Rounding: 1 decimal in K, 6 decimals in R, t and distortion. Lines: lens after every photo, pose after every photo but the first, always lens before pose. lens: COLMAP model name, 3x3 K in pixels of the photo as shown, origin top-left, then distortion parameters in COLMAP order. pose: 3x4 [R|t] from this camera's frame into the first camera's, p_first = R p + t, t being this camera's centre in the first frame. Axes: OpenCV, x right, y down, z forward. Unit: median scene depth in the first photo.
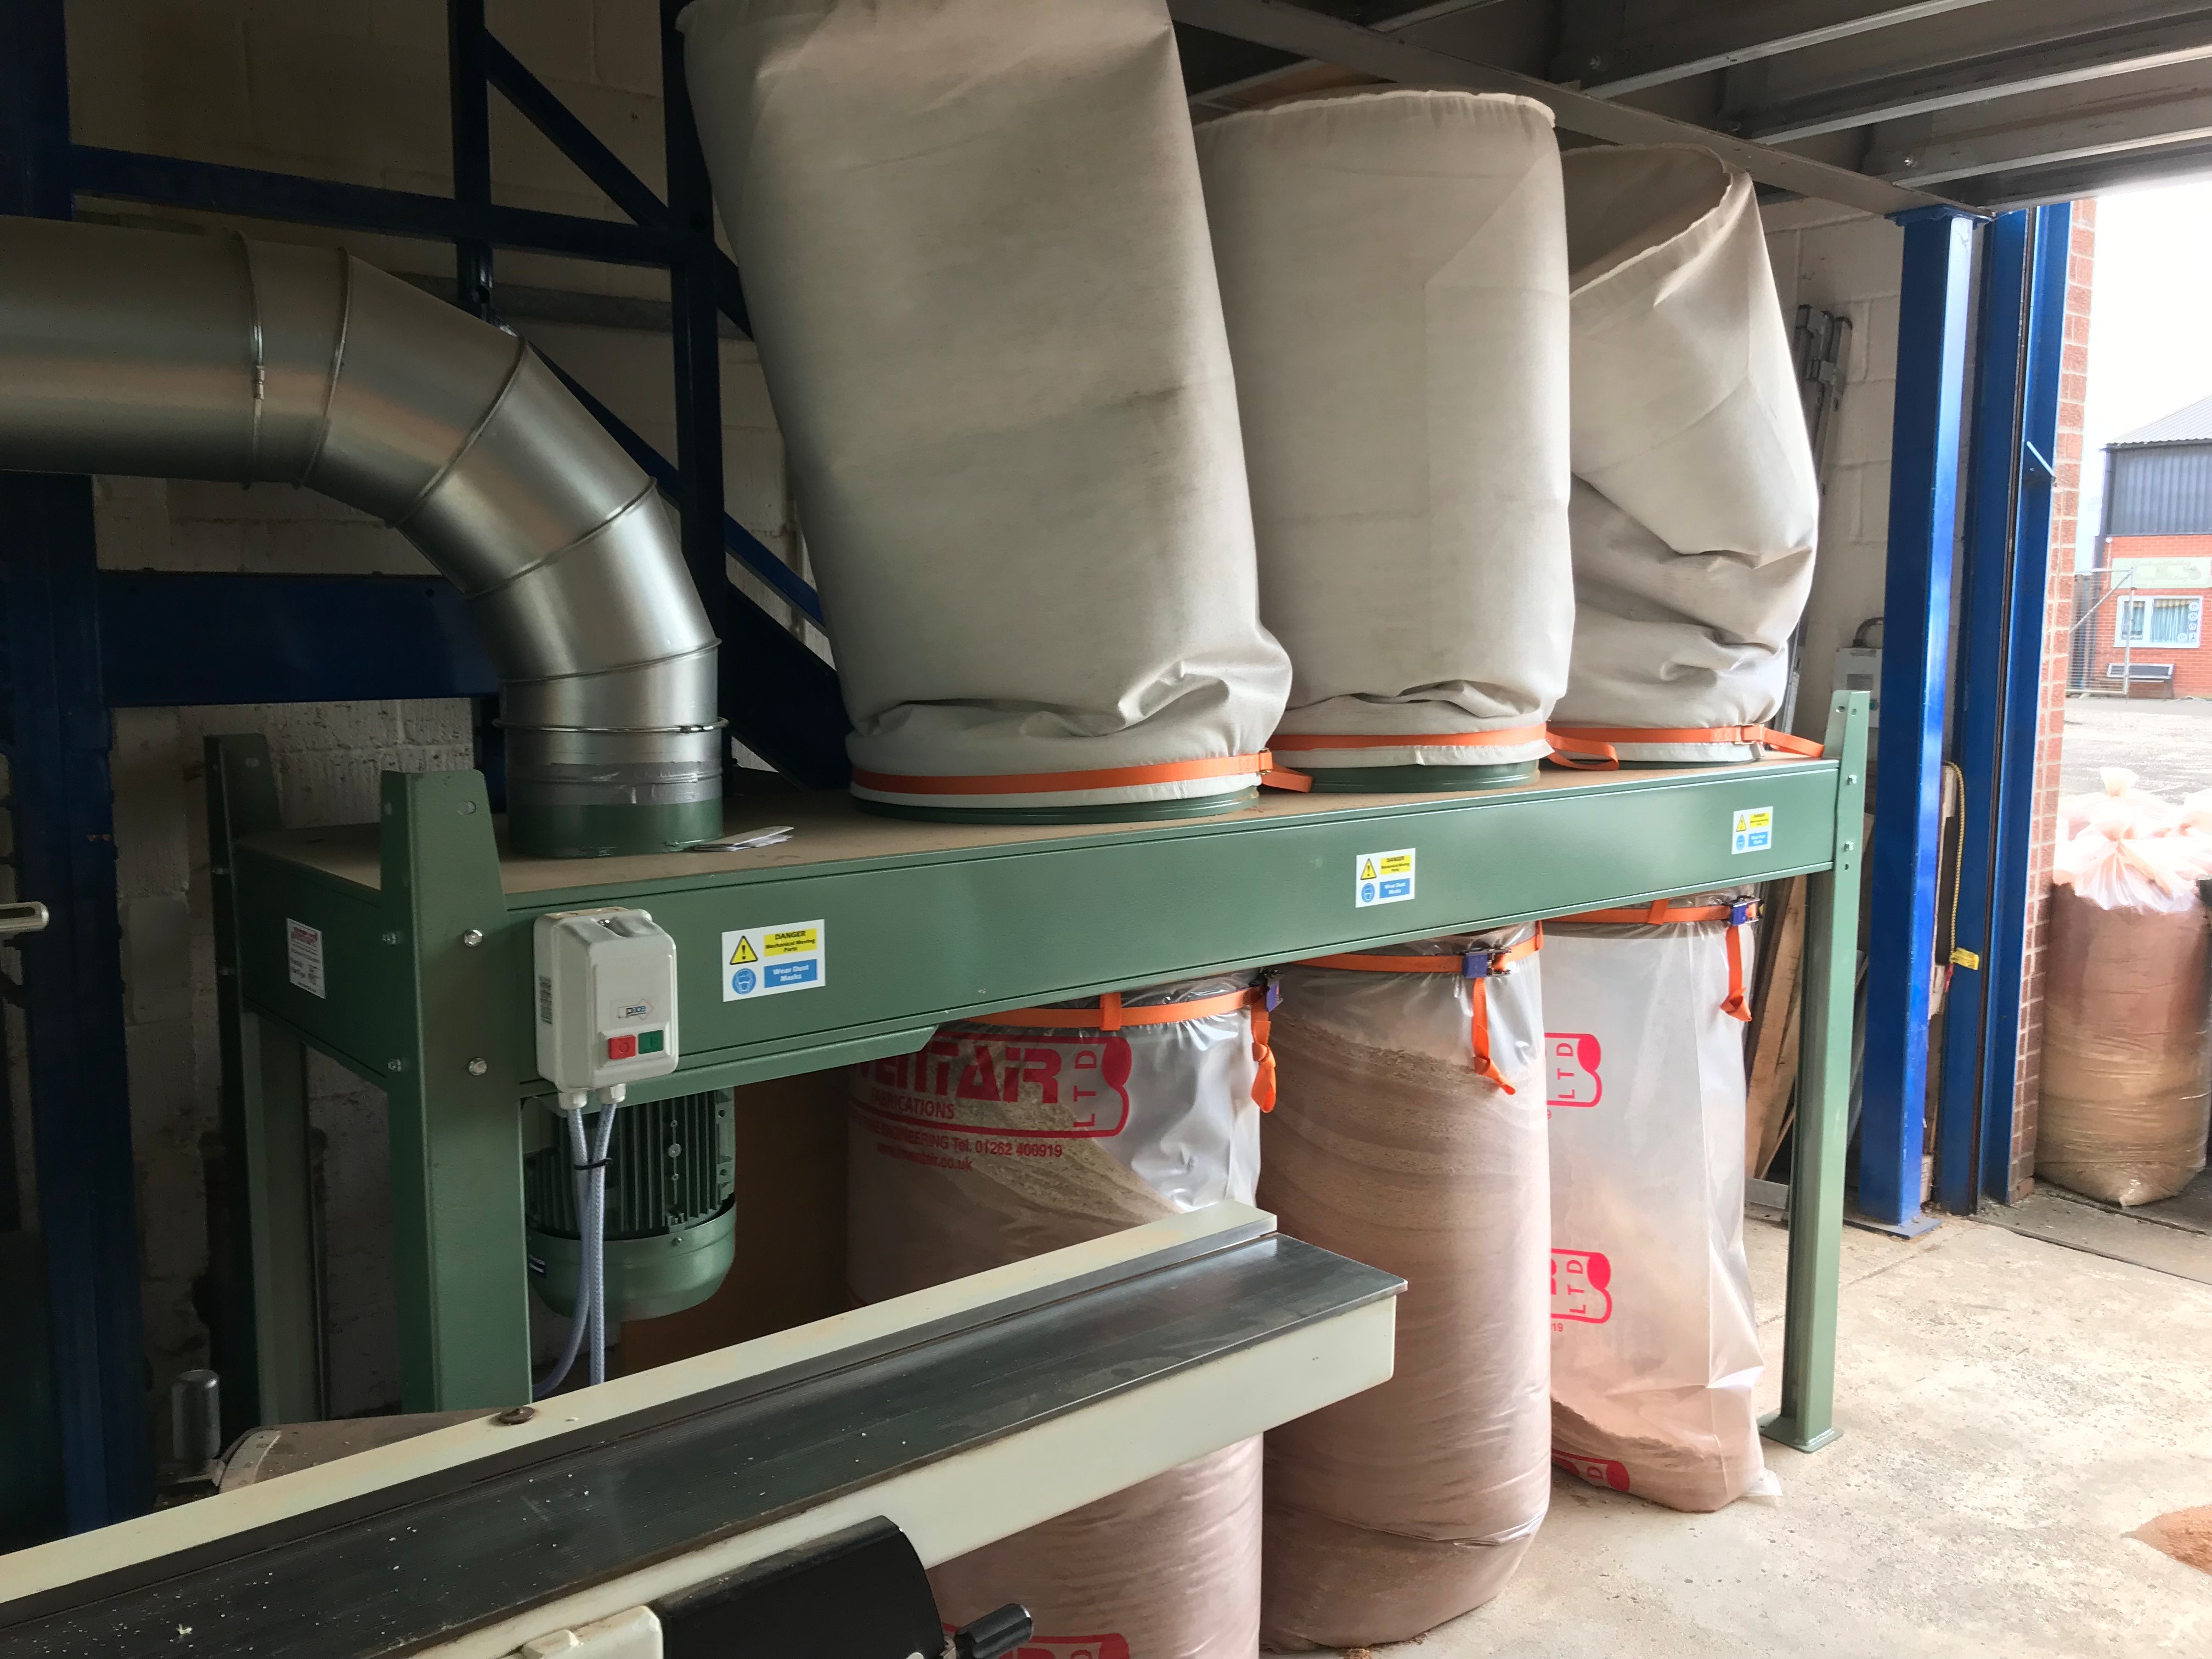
lens RADIAL K [[1848.2, 0, 1106.0], [0, 1848.2, 829.5], [0, 0, 1]] dist [0.065231, -0.079536]
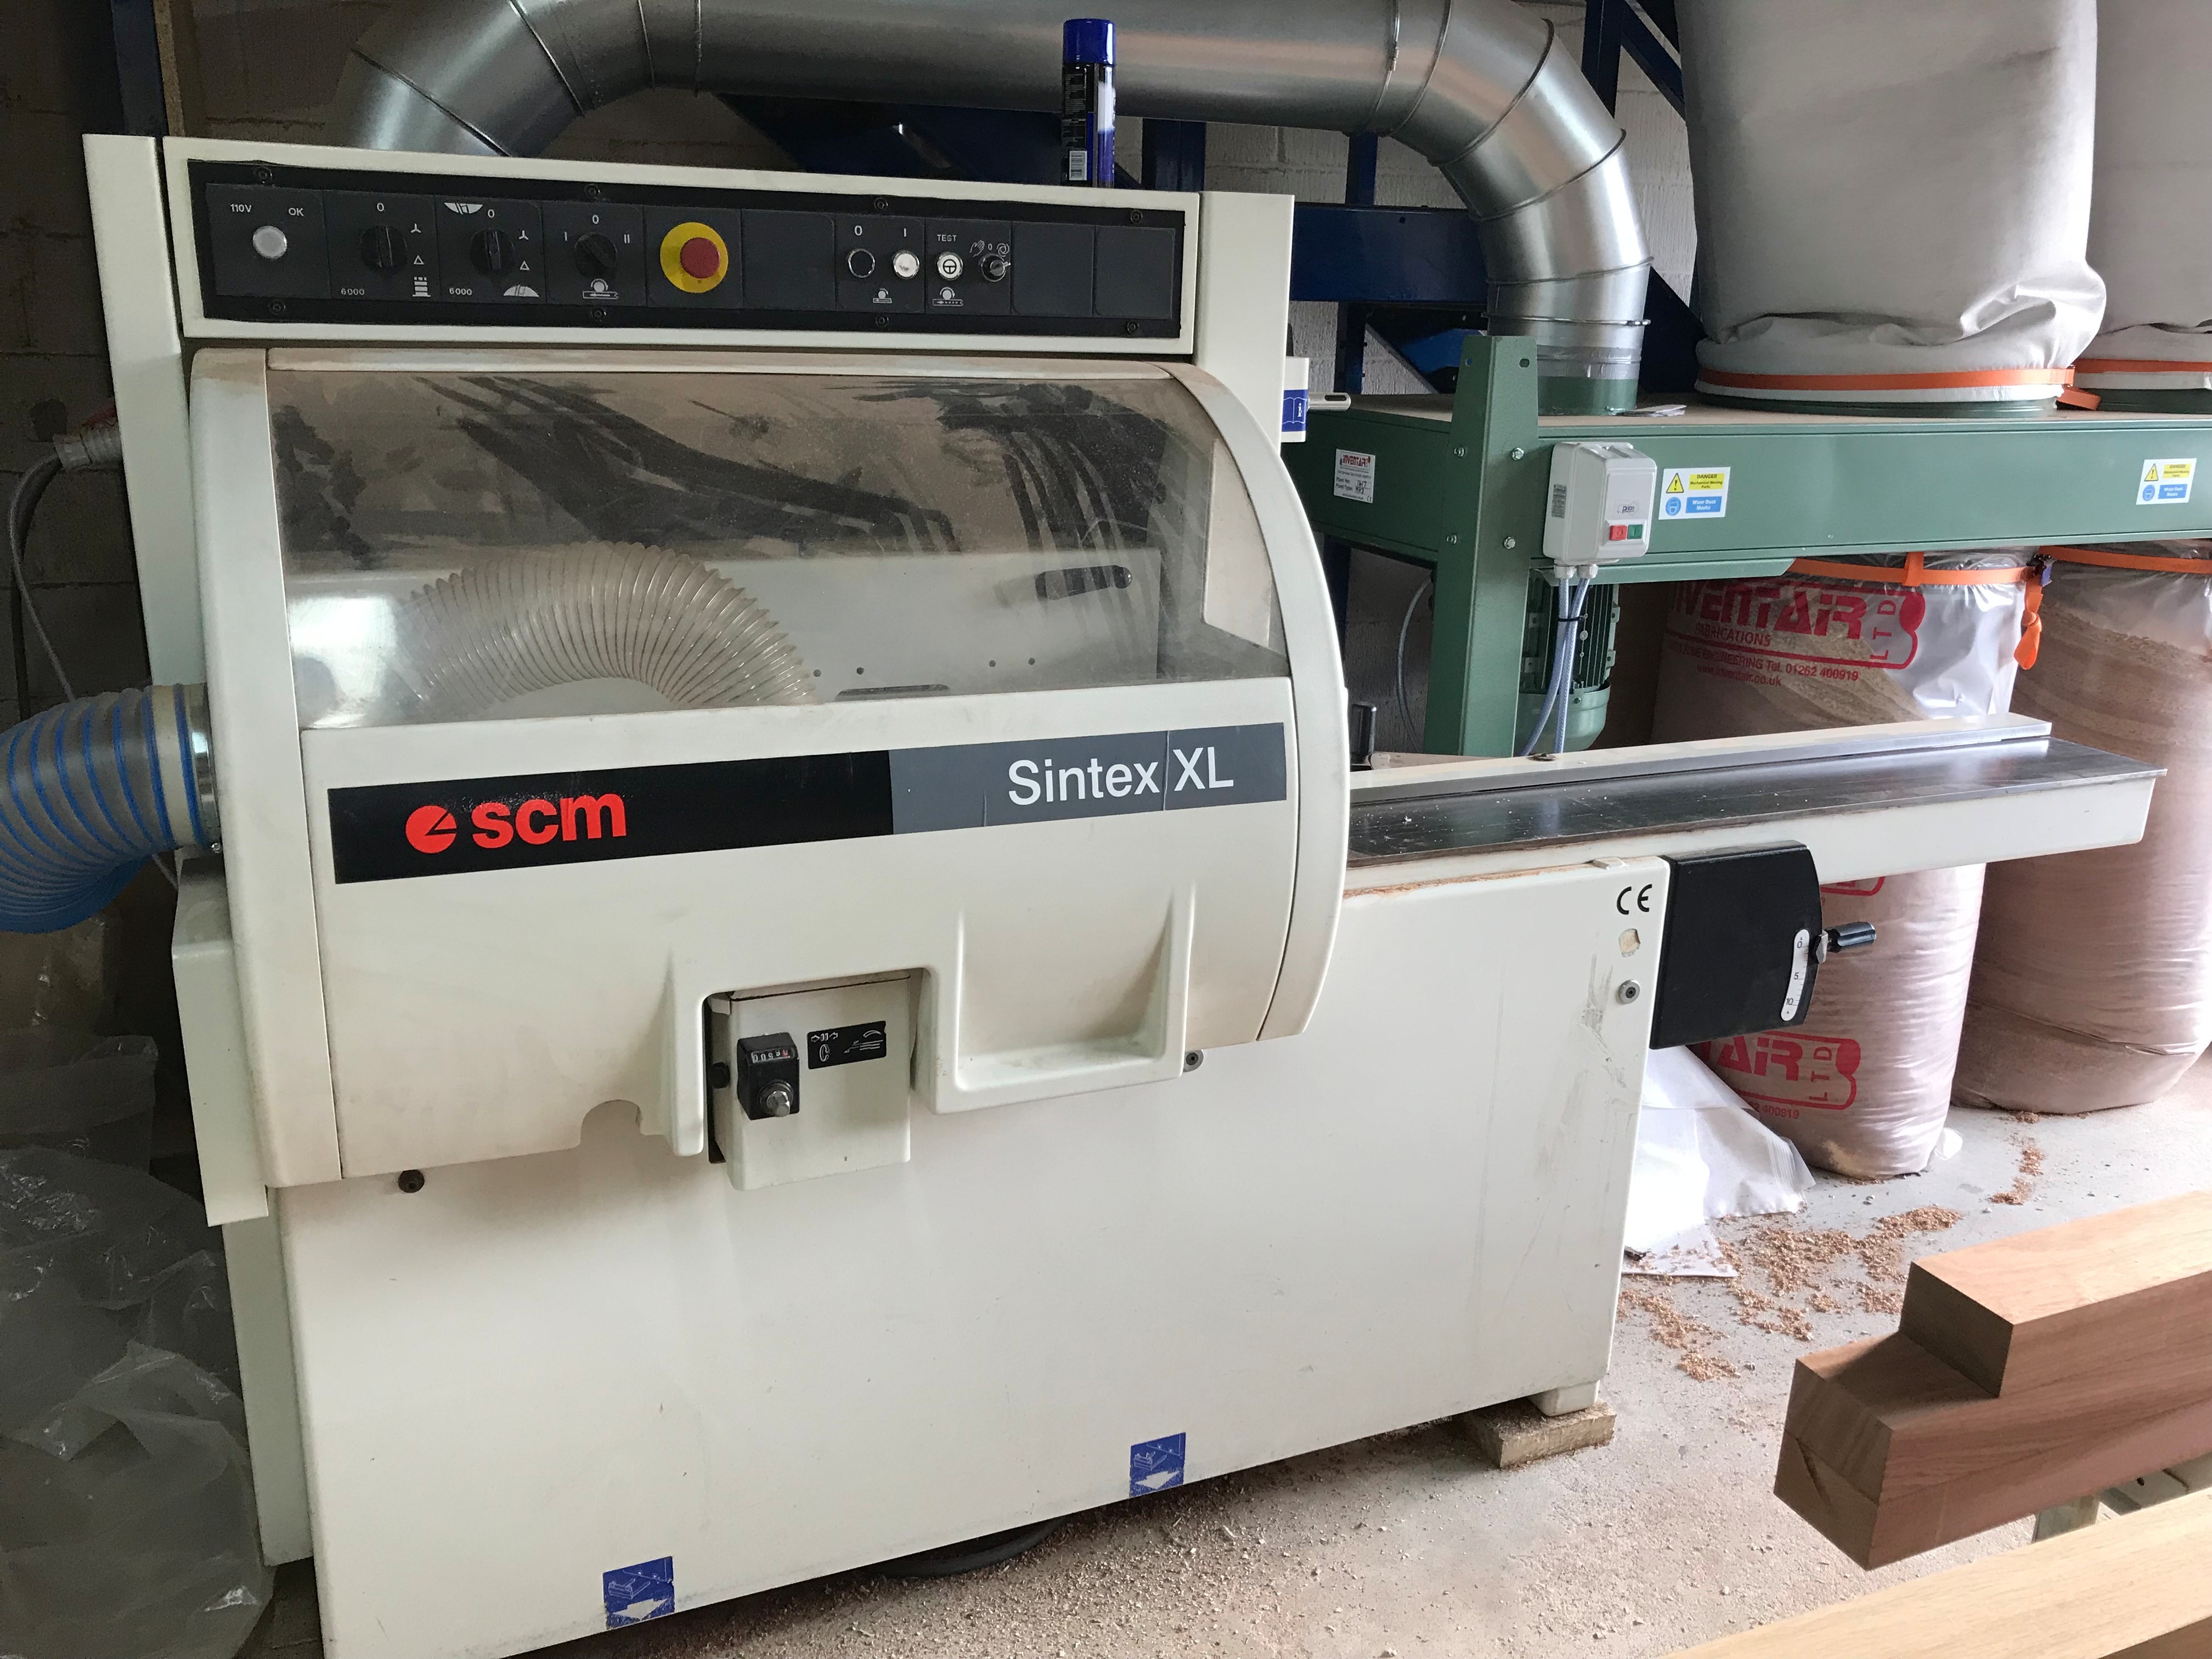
lens RADIAL K [[1848.2, 0, 1106.0], [0, 1848.2, 829.5], [0, 0, 1]] dist [0.065231, -0.079536]
pose [[0.954872, 0.108895, -0.276336, -0.152671], [-0.060650, 0.982251, 0.177497, 0.079024], [0.290760, -0.152728, 0.944528, -0.393221]]
